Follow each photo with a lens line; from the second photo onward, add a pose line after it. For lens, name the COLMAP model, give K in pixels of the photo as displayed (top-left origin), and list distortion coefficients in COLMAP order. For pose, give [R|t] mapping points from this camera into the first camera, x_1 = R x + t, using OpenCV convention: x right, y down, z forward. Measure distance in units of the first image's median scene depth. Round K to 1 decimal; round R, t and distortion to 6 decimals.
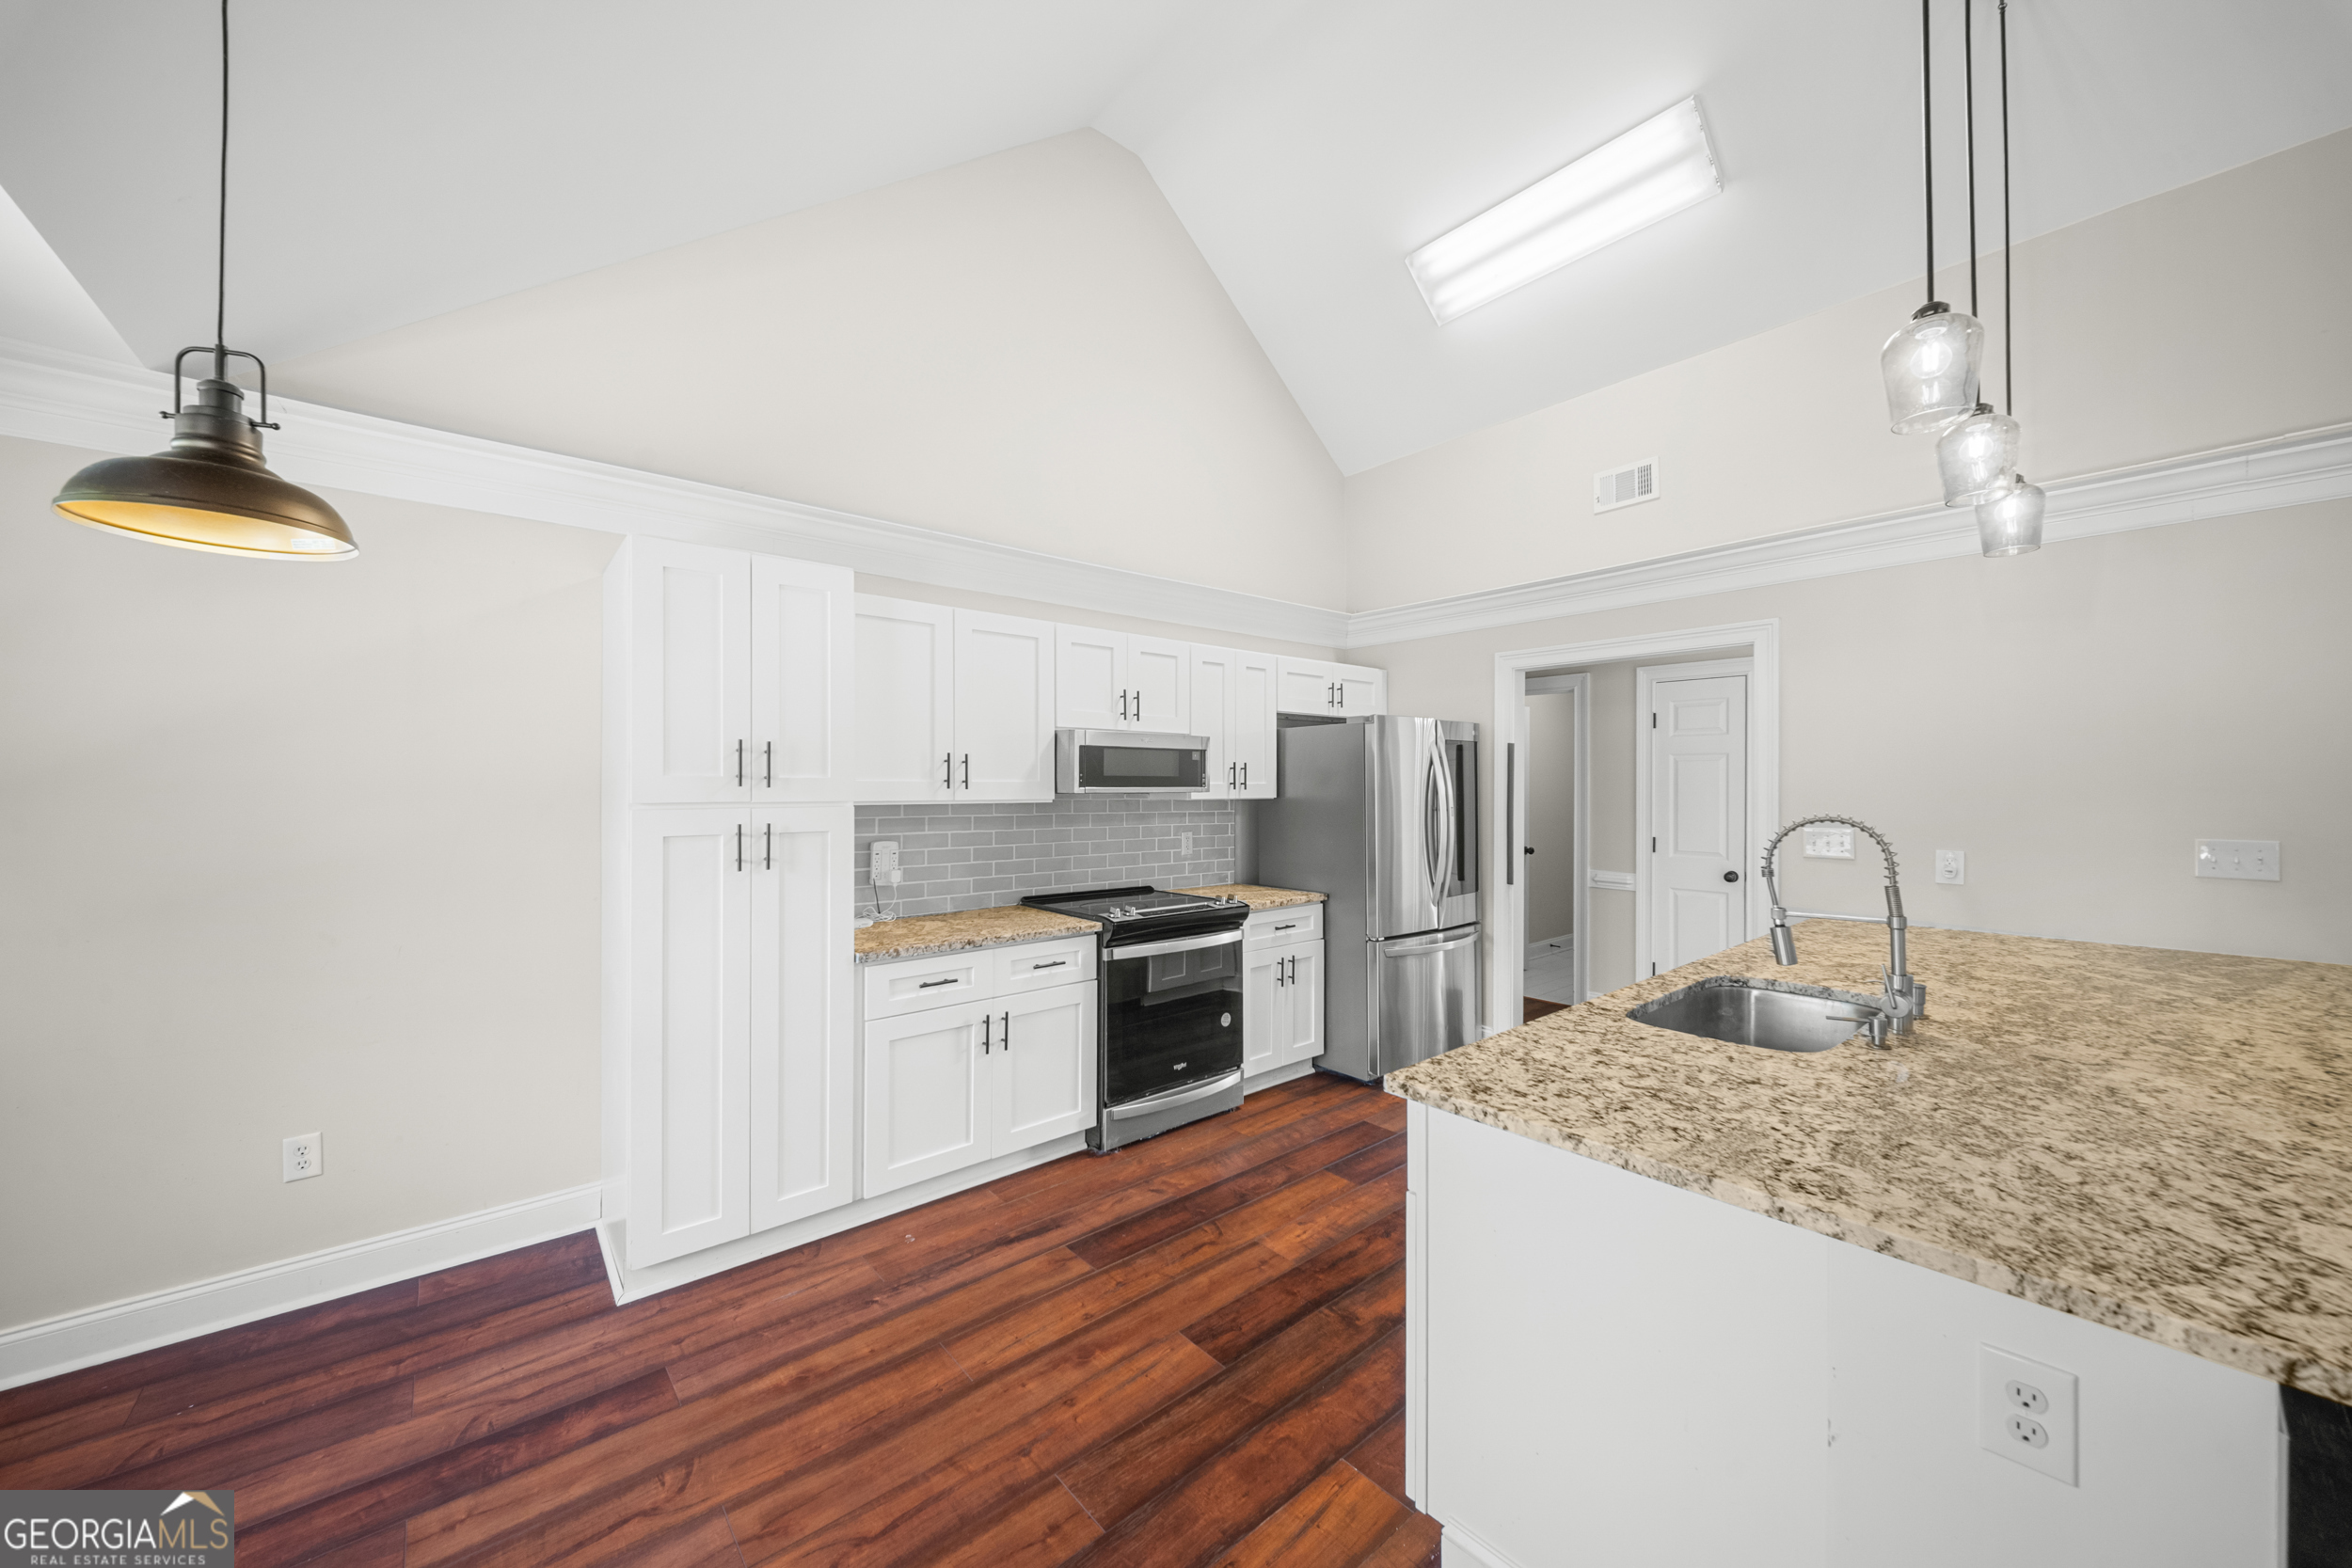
lens RADIAL K [[829.0, 0, 1148.1], [0, 829.0, 773.3], [0, 0, 1]] dist [-0.004338, -0.002744]
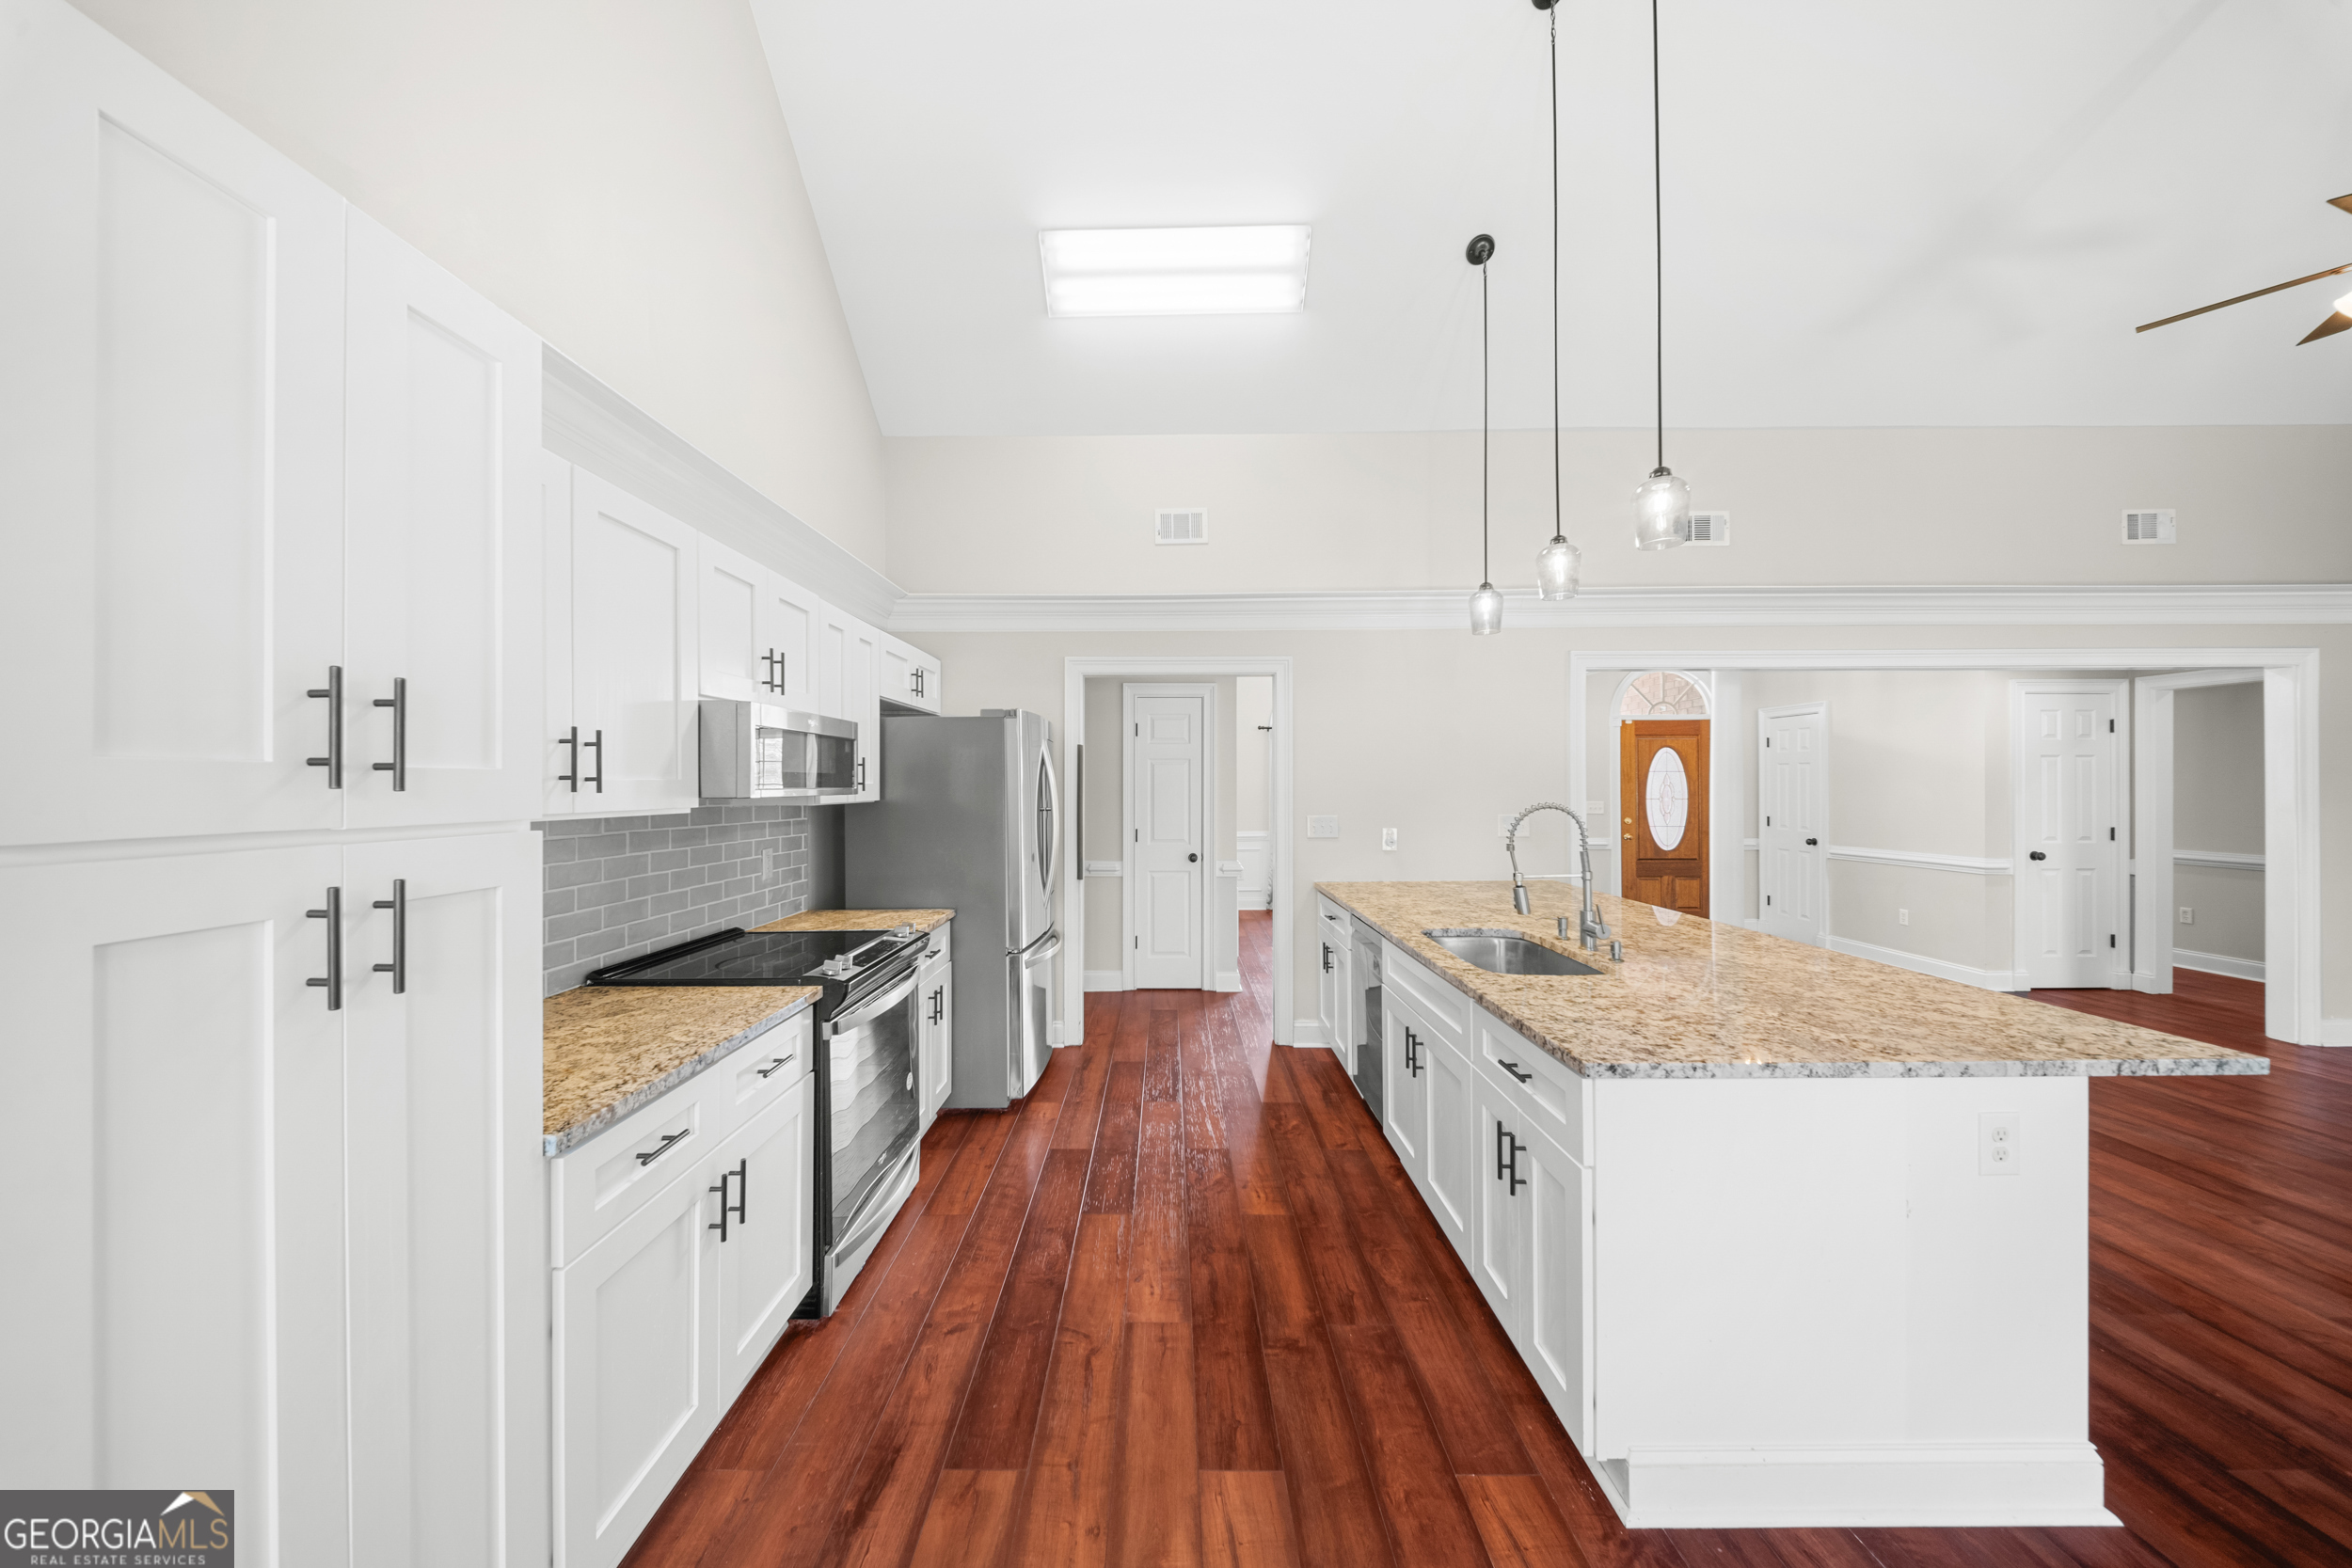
lens RADIAL K [[829.0, 0, 1141.7], [0, 829.0, 775.4], [0, 0, 1]] dist [-0.004338, -0.002744]
pose [[0.652121, 0.007186, 0.758081, -0.529852], [-0.007517, 0.999967, -0.003013, 0.007767], [-0.758078, -0.003734, 0.652154, 0.460067]]
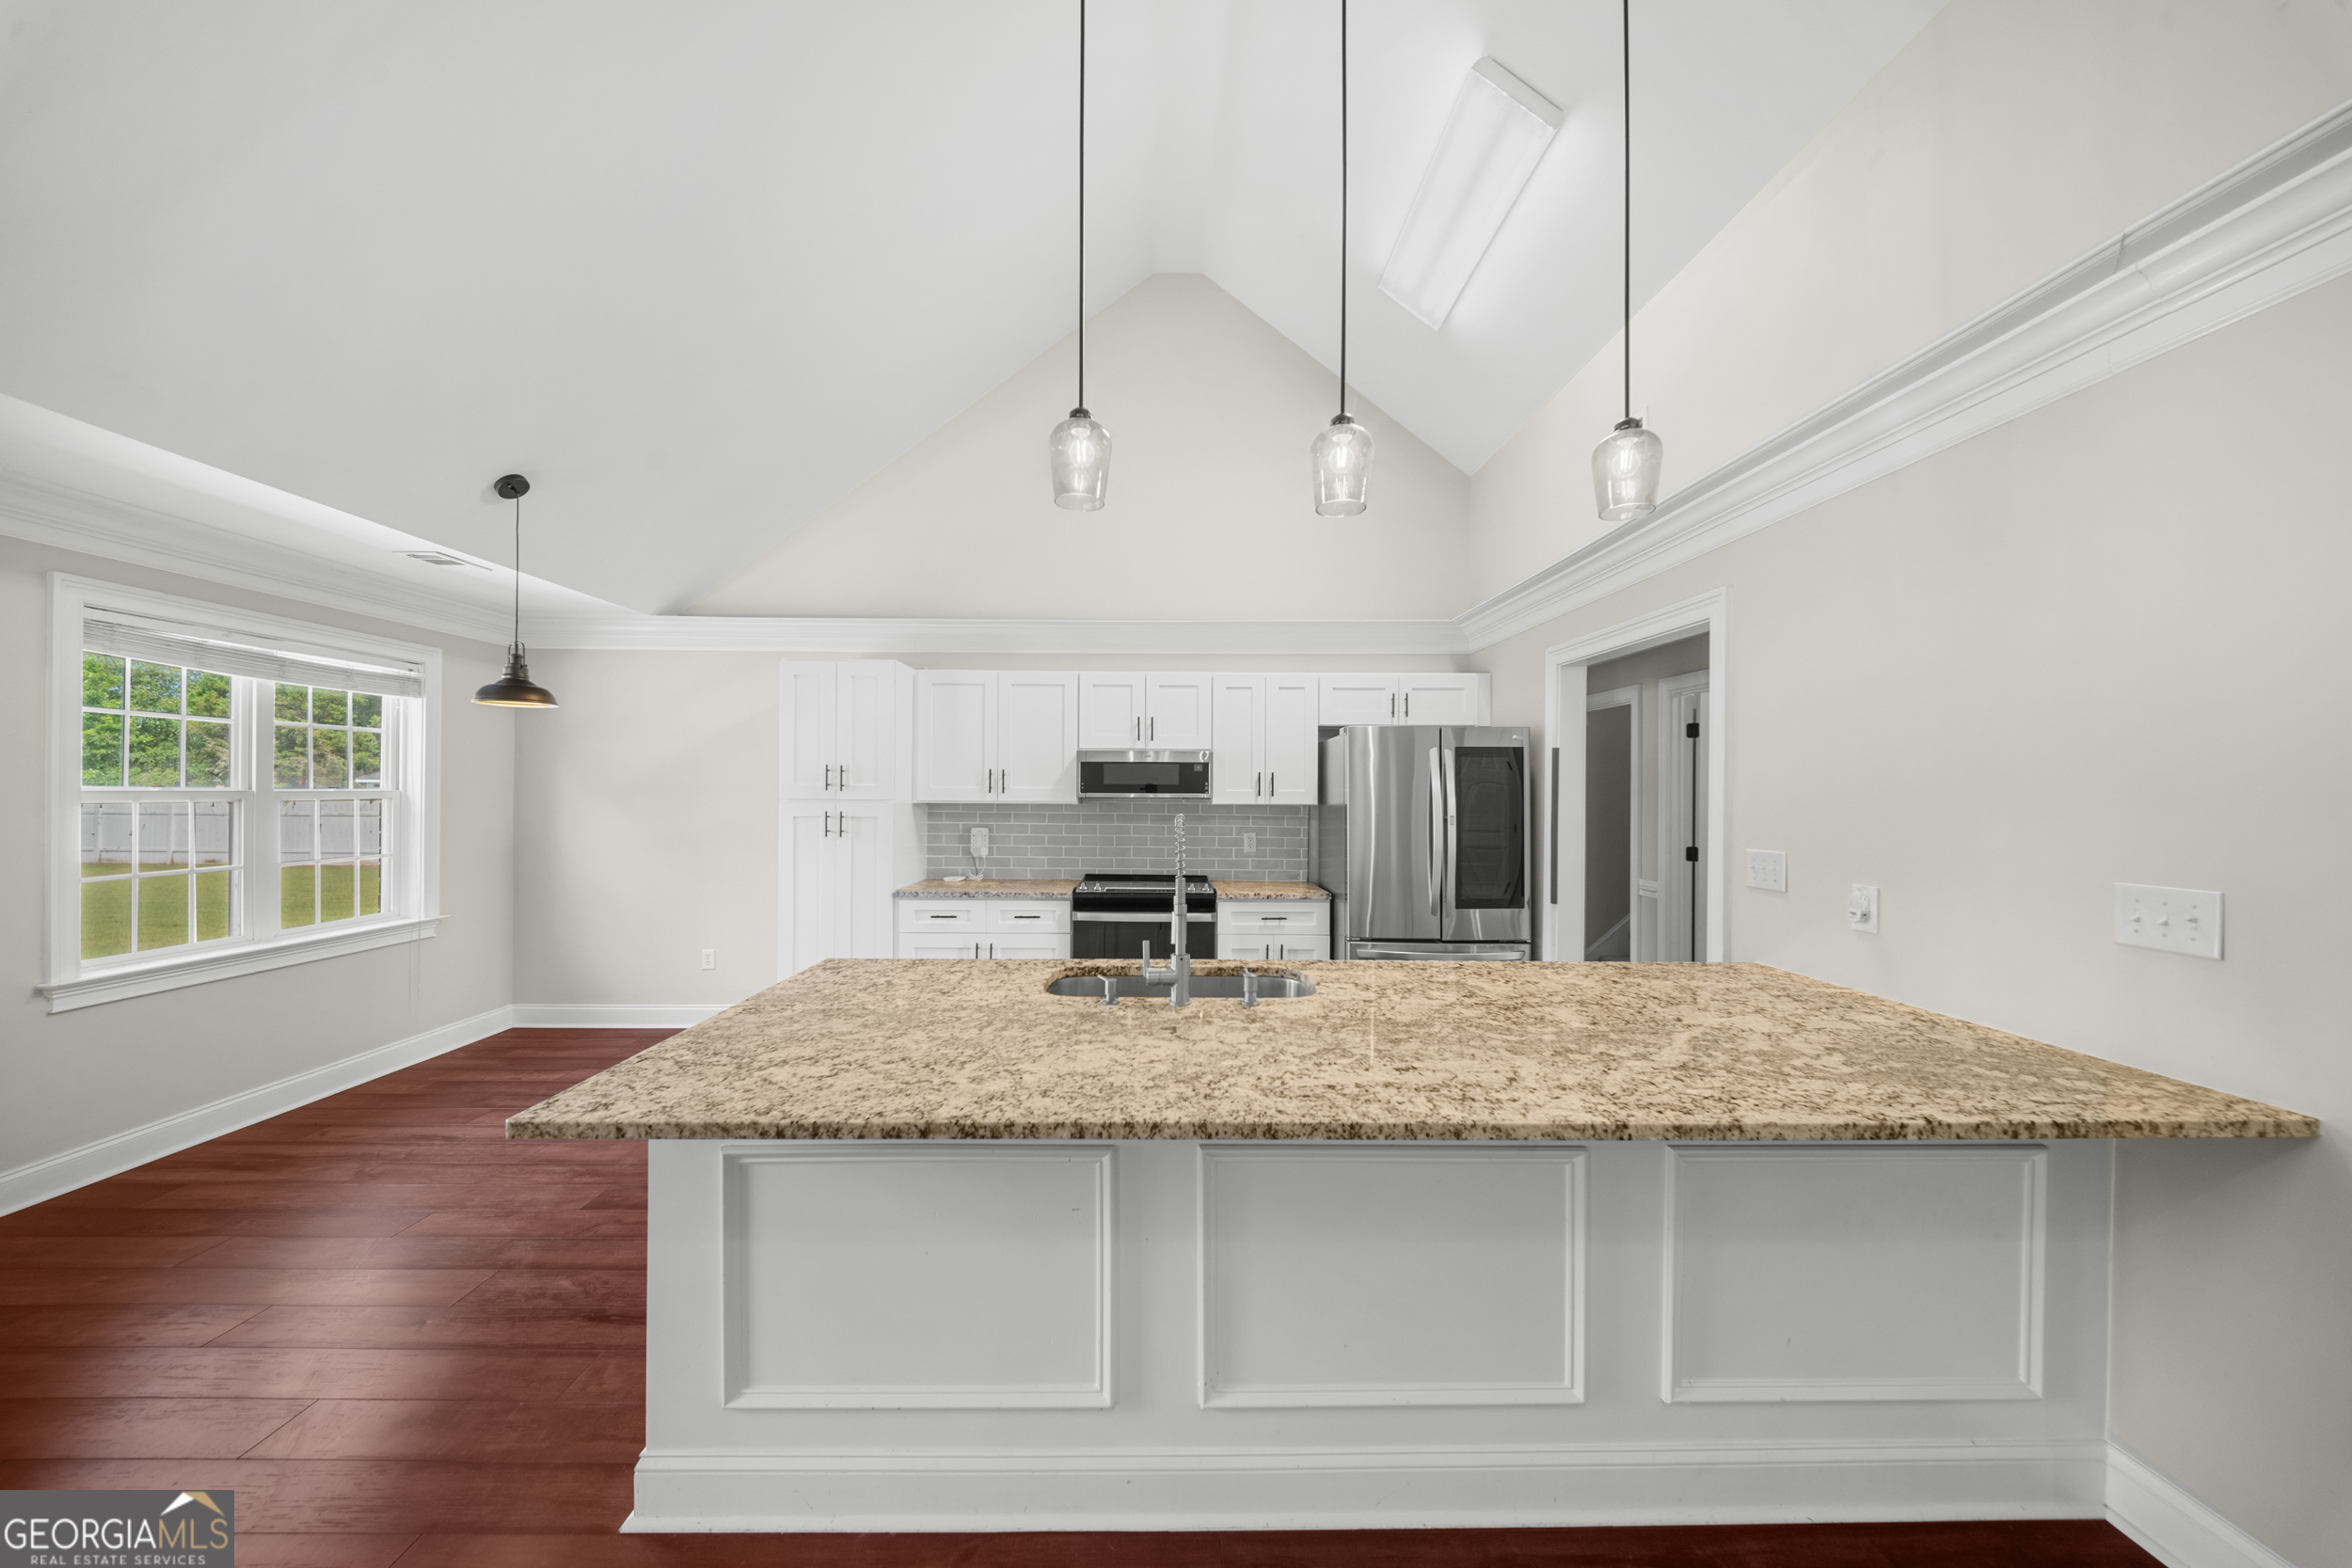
lens RADIAL K [[829.0, 0, 1171.4], [0, 829.0, 788.1], [0, 0, 1]] dist [-0.004338, -0.002744]
pose [[0.778731, 0.004382, -0.627342, 1.213963], [0.002468, 0.999946, 0.010049, -0.005543], [0.627353, -0.009374, 0.778679, 0.061662]]
